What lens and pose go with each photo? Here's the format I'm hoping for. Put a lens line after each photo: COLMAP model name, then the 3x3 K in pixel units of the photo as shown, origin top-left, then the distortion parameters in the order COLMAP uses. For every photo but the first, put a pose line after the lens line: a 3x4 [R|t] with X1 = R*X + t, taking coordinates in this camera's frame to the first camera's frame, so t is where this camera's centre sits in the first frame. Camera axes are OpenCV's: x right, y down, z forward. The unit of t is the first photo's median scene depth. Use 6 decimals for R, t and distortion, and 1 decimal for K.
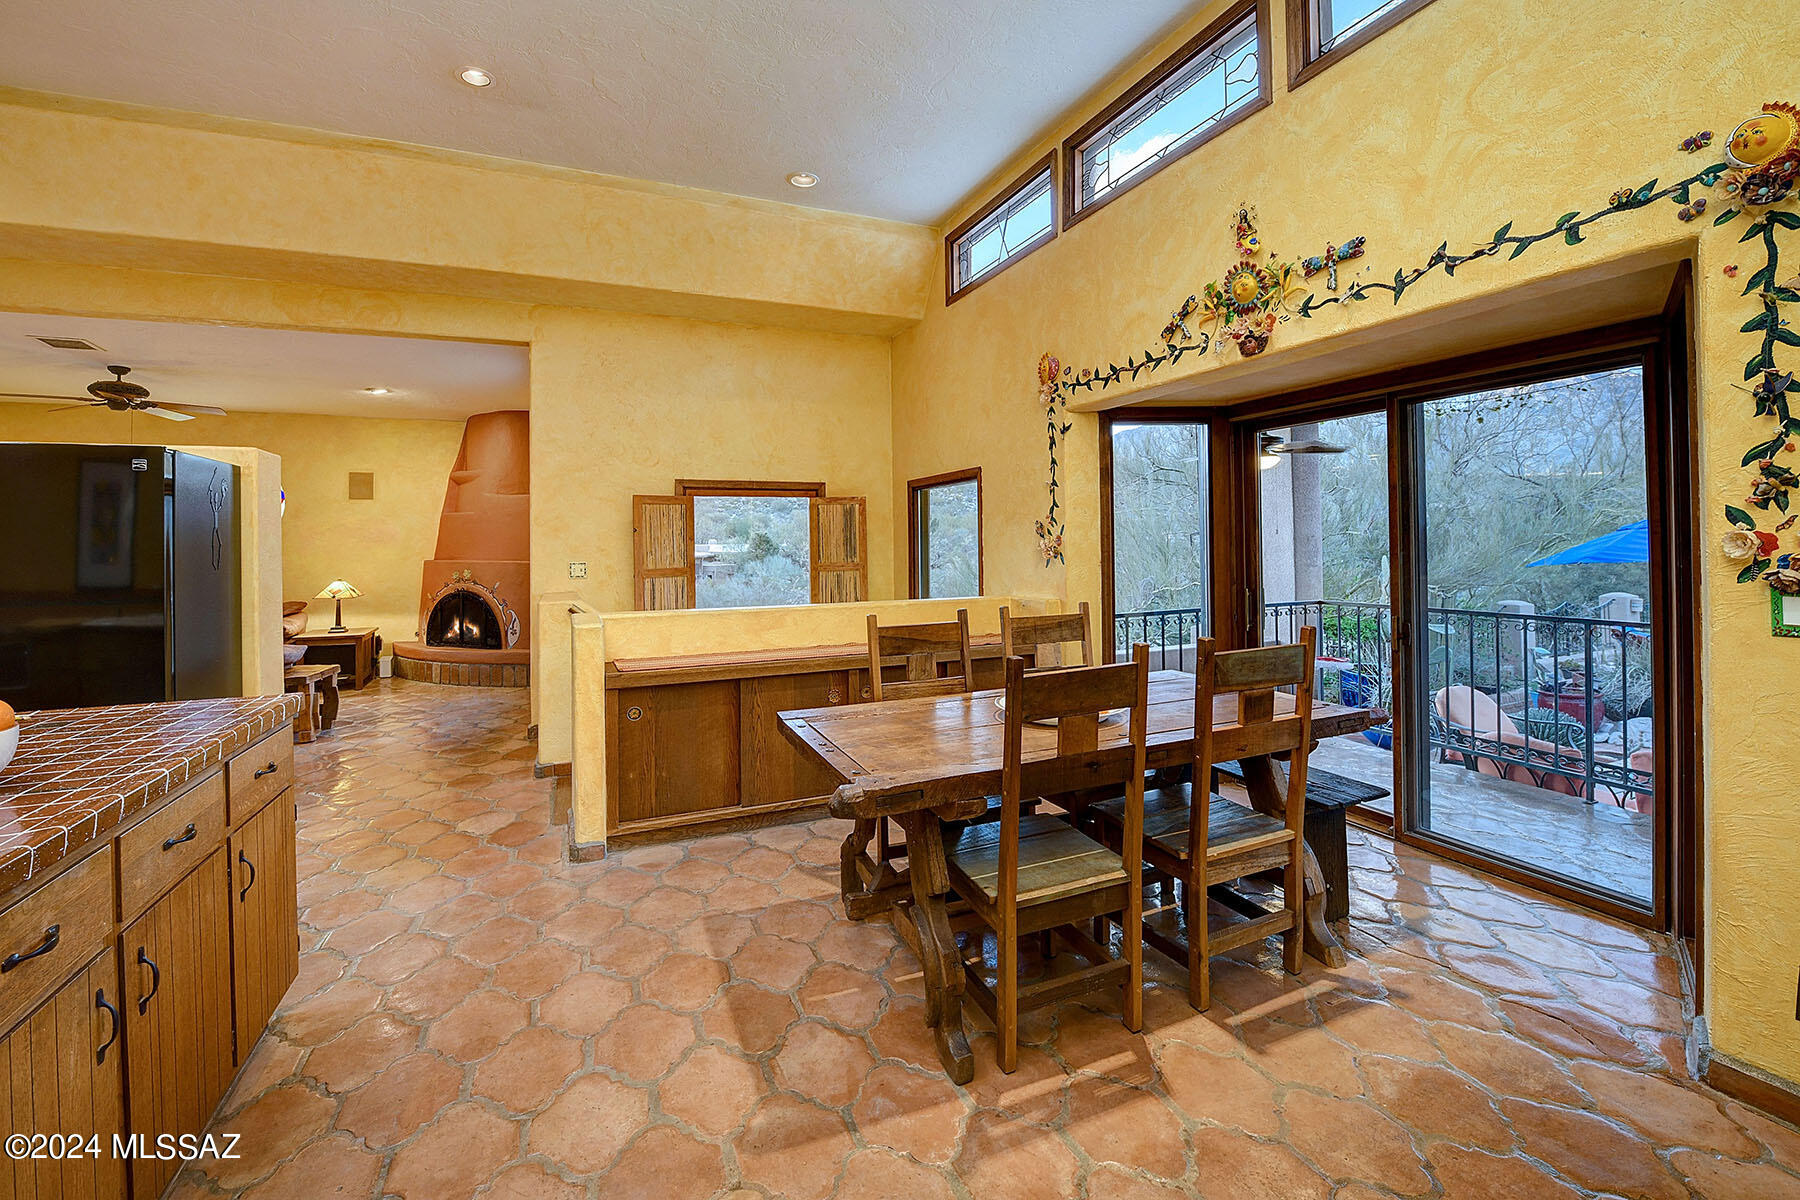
lens RADIAL K [[766.9, 0, 856.3], [0, 766.9, 540.1], [0, 0, 1]] dist [-0.001073, -0.000253]
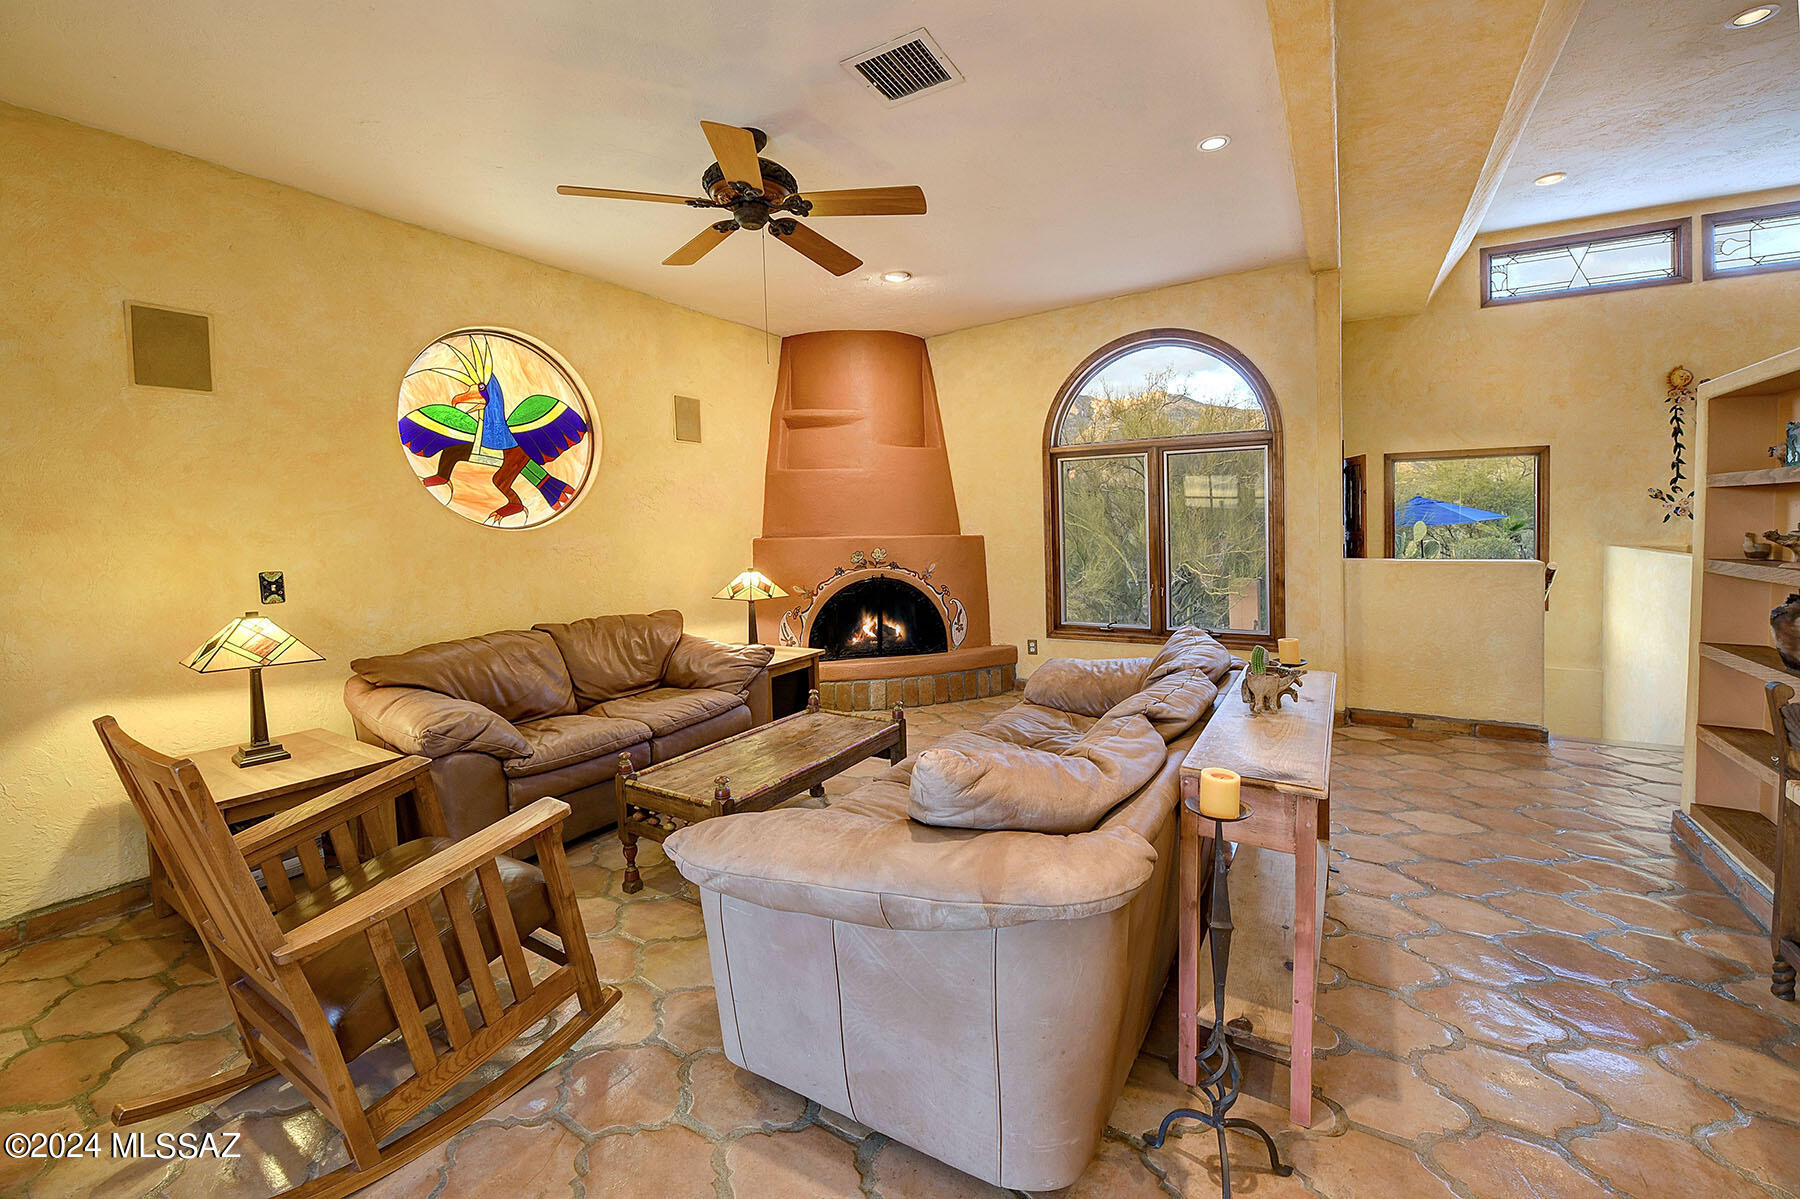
lens RADIAL K [[766.9, 0, 856.3], [0, 766.9, 539.6], [0, 0, 1]] dist [-0.001073, -0.000253]
pose [[0.791280, -0.017967, 0.611190, -1.303462], [0.007040, 0.999770, 0.020276, 0.021355], [-0.611414, -0.011741, 0.791224, 0.600387]]
